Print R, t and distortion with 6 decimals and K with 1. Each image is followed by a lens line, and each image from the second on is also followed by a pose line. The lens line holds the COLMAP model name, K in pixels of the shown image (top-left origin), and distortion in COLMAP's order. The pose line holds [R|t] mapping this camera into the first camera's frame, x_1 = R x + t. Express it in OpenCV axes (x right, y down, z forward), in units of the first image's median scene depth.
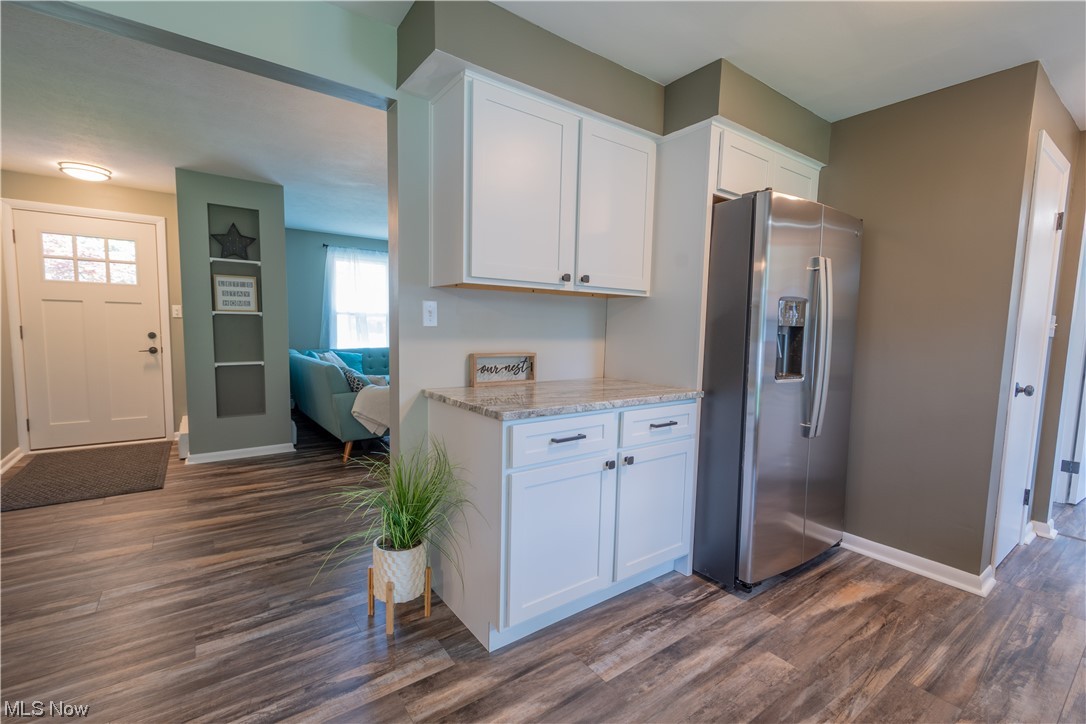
lens RADIAL K [[471.6, 0, 530.2], [0, 471.6, 366.3], [0, 0, 1]] dist [0.008704, -0.000811]
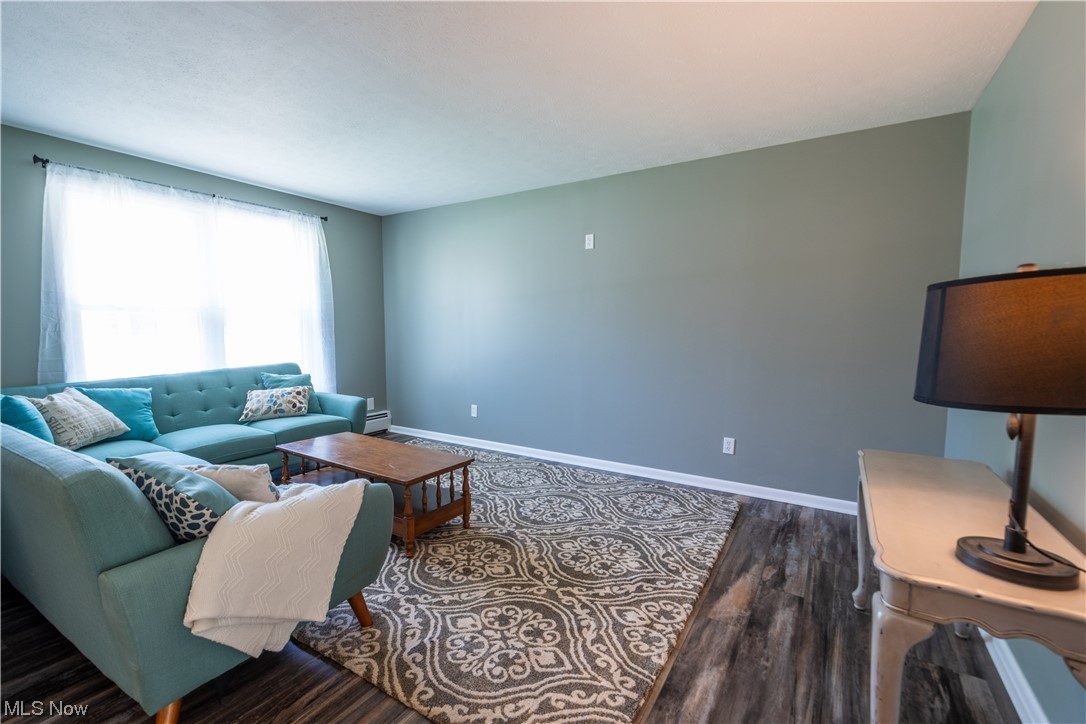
lens RADIAL K [[471.6, 0, 530.2], [0, 471.6, 366.3], [0, 0, 1]] dist [0.008704, -0.000811]
pose [[0.928773, -0.053032, 0.366836, -0.260395], [0.052468, 0.998556, 0.011517, -0.053852], [-0.366917, 0.008551, 0.930214, 0.602057]]
